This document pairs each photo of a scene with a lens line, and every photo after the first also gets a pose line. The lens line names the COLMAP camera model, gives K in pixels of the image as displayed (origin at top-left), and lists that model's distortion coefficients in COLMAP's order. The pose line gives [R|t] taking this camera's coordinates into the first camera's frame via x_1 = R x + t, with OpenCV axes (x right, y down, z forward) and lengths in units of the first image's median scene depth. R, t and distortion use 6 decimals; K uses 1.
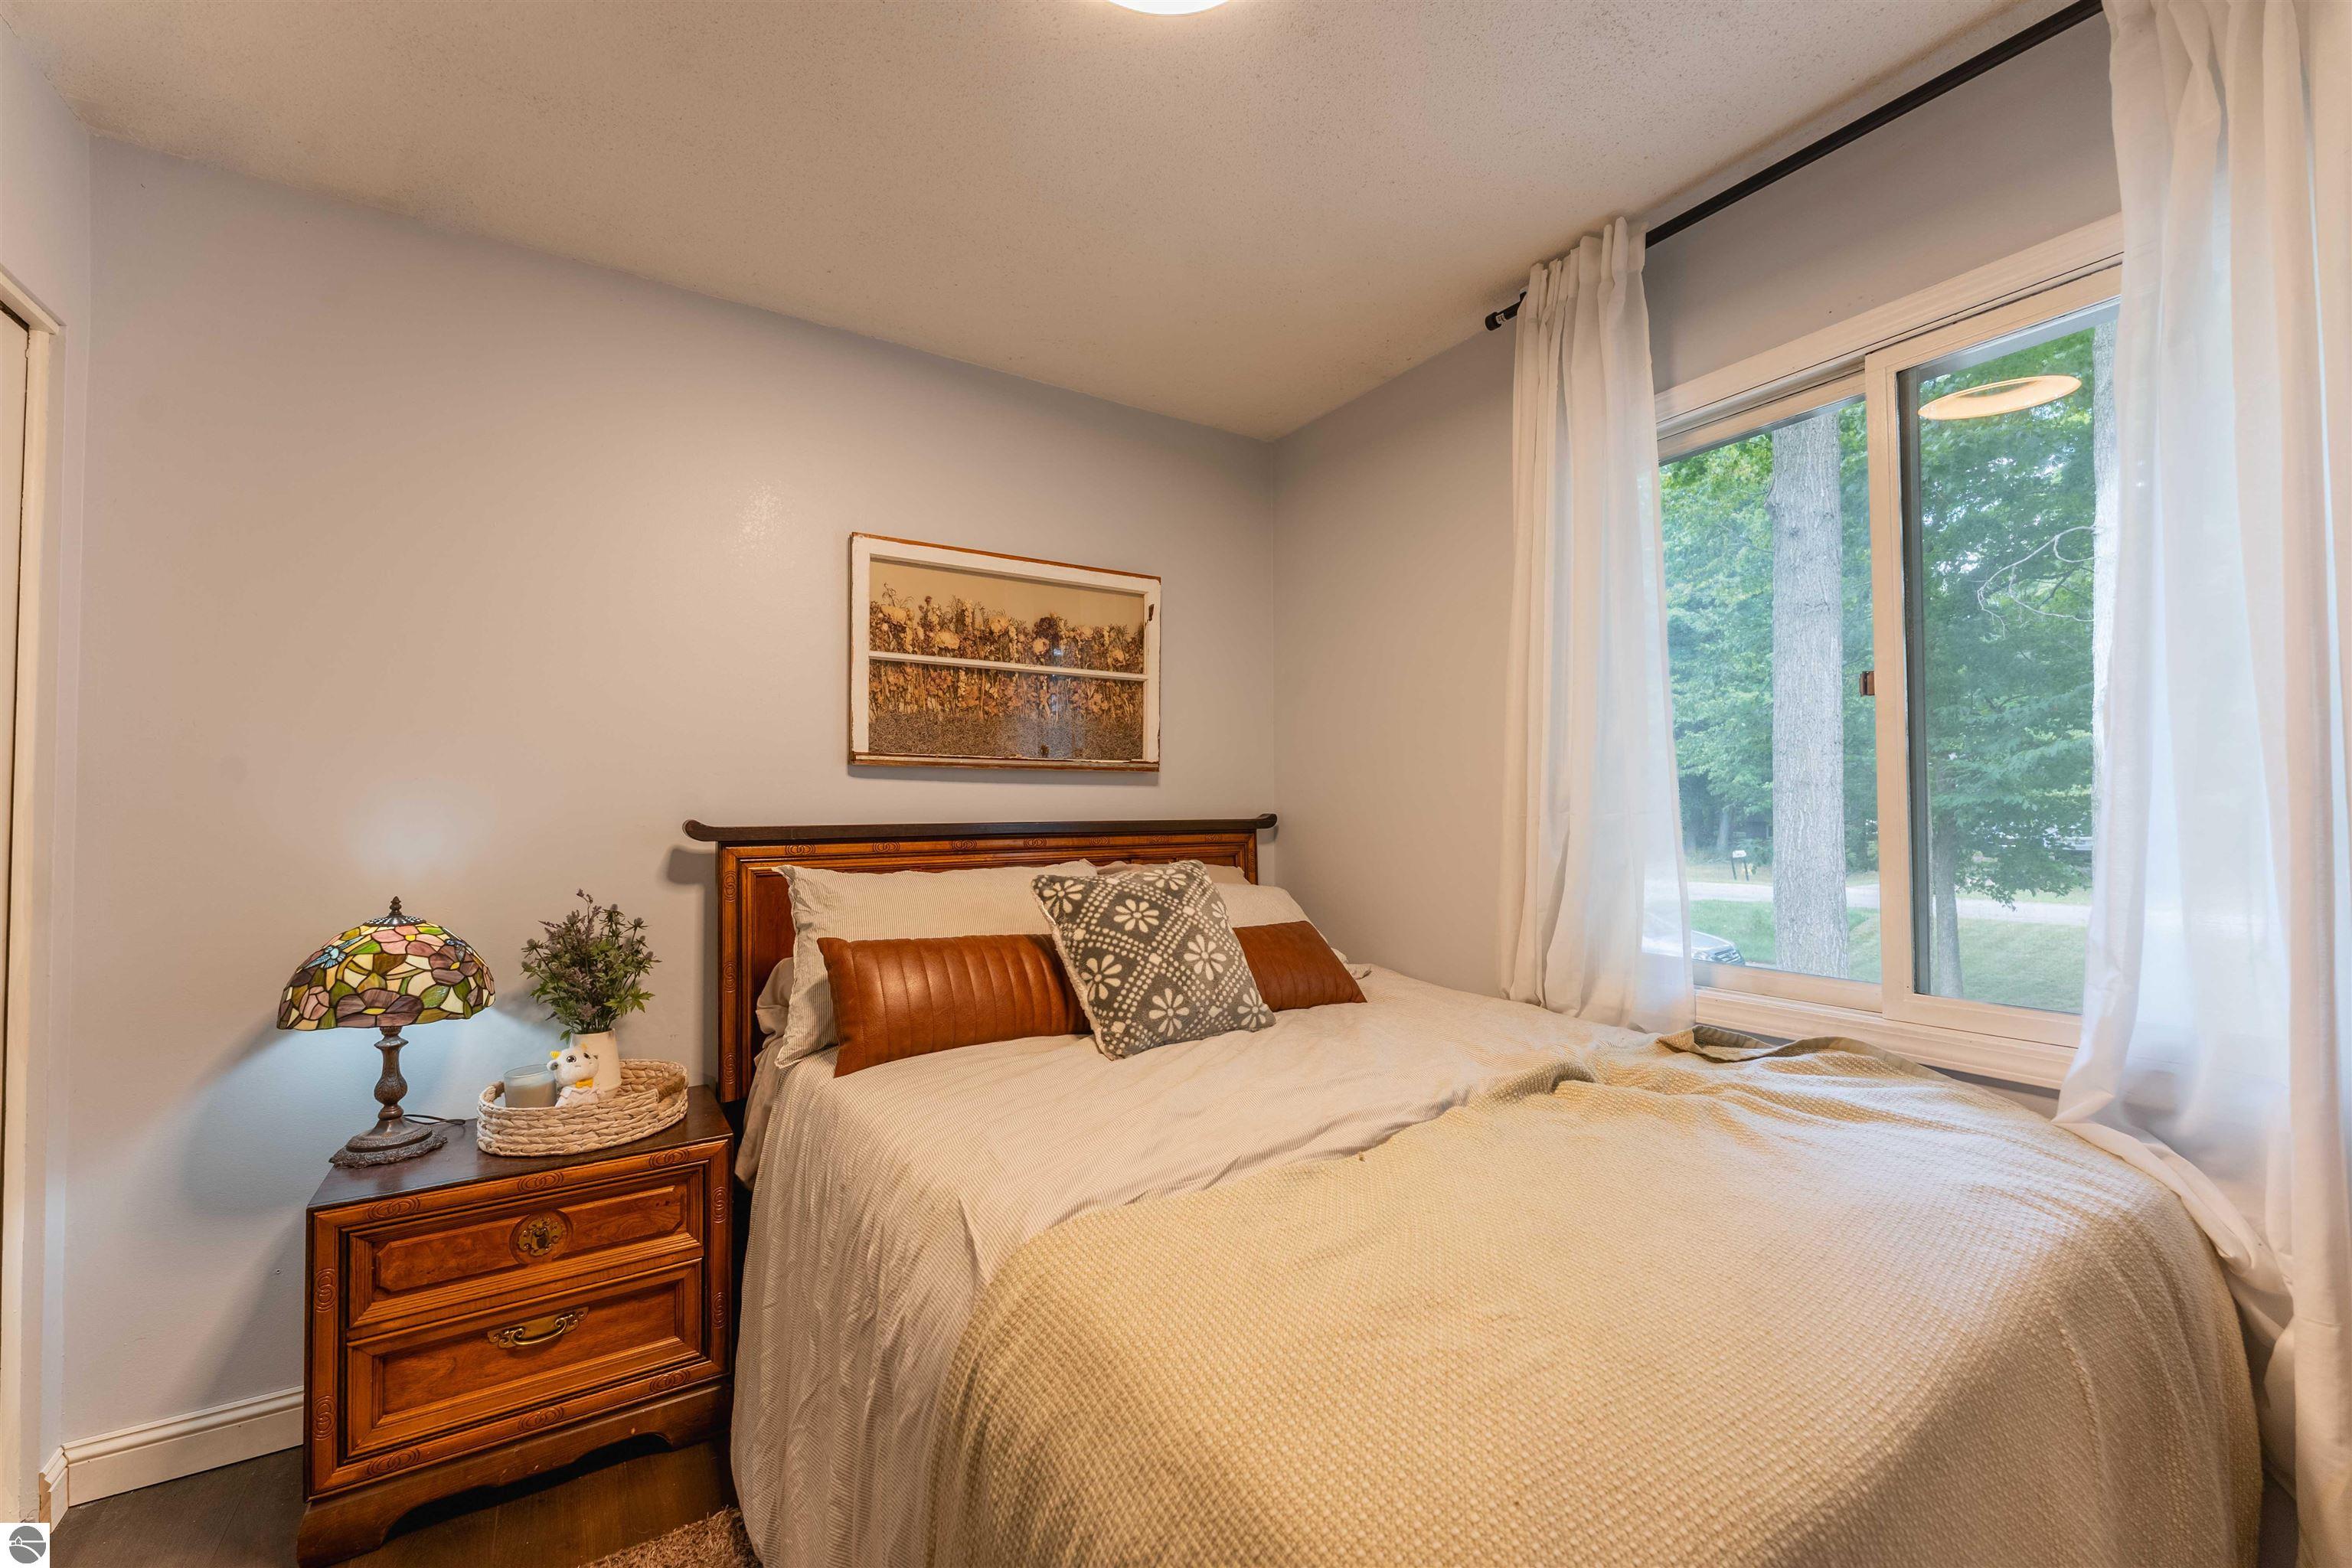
lens RADIAL K [[951.3, 0, 1170.6], [0, 951.3, 801.5], [0, 0, 1]] dist [-0.000117, -0.000632]
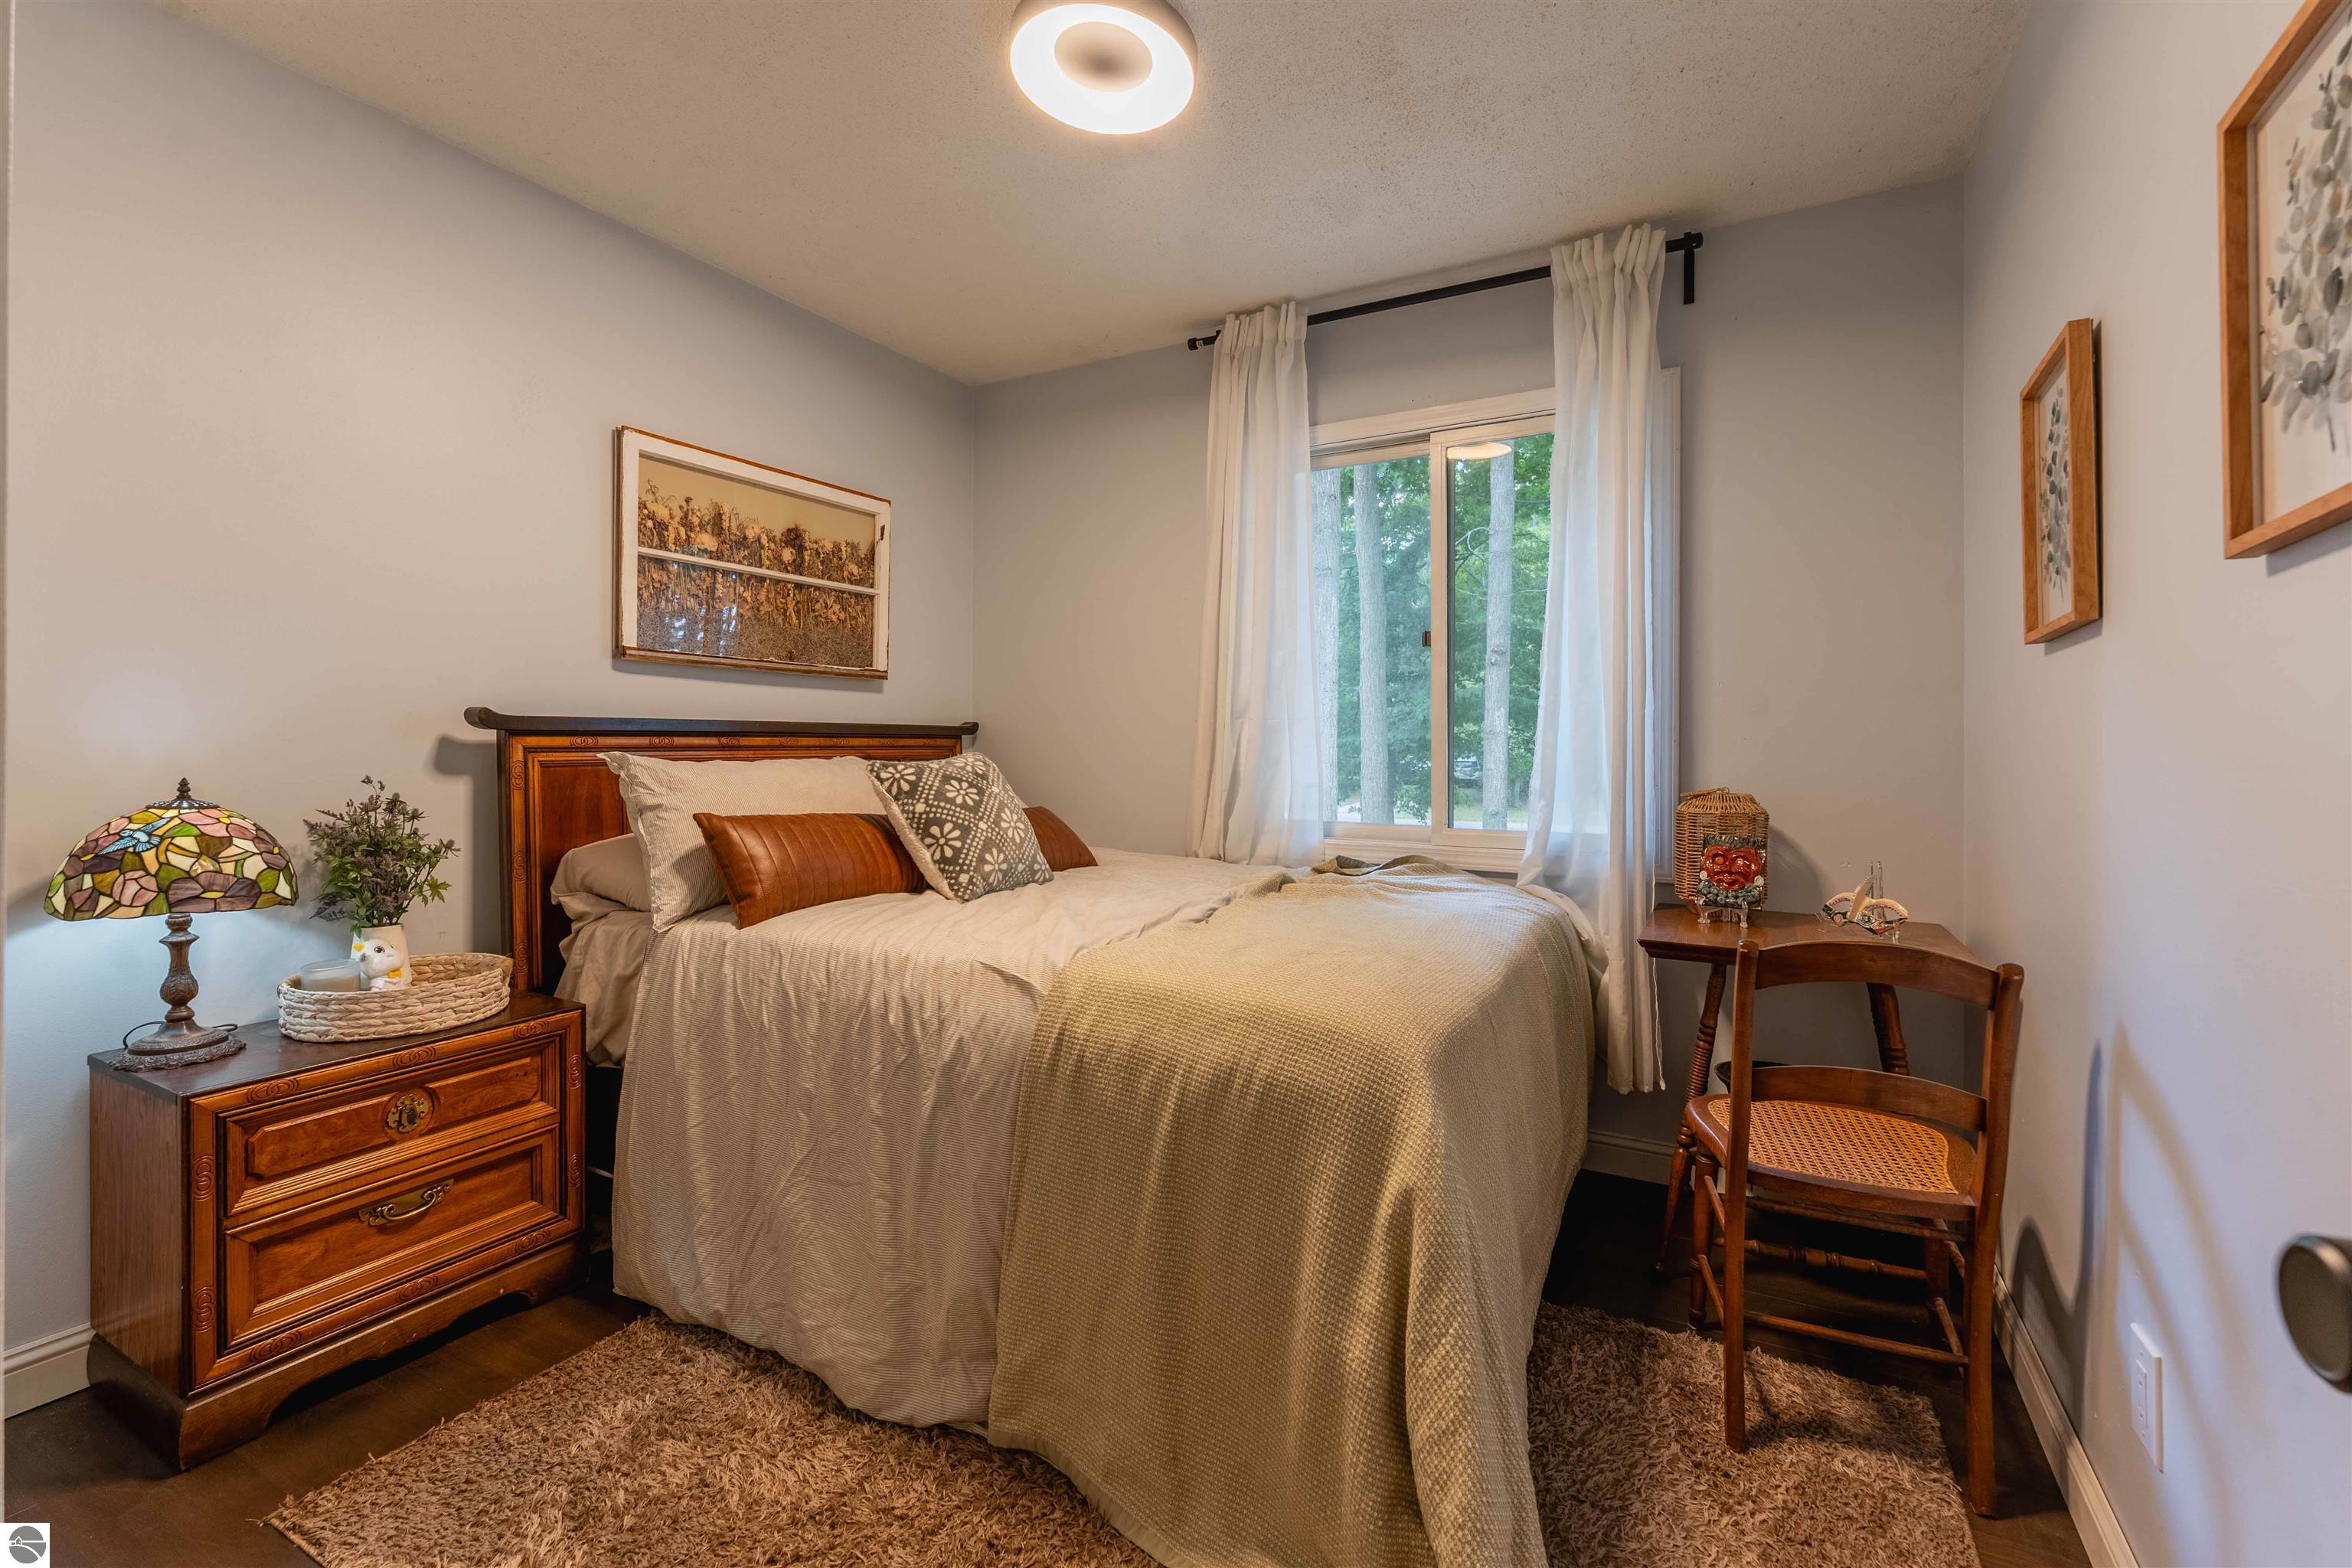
lens RADIAL K [[1043.5, 0, 1182.4], [0, 1043.5, 763.8], [0, 0, 1]] dist [0.000381, -0.000517]
pose [[0.875724, 0.001234, 0.482810, -0.449145], [-0.014869, 0.999591, 0.024414, 0.046830], [-0.482582, -0.028559, 0.875385, -0.325980]]
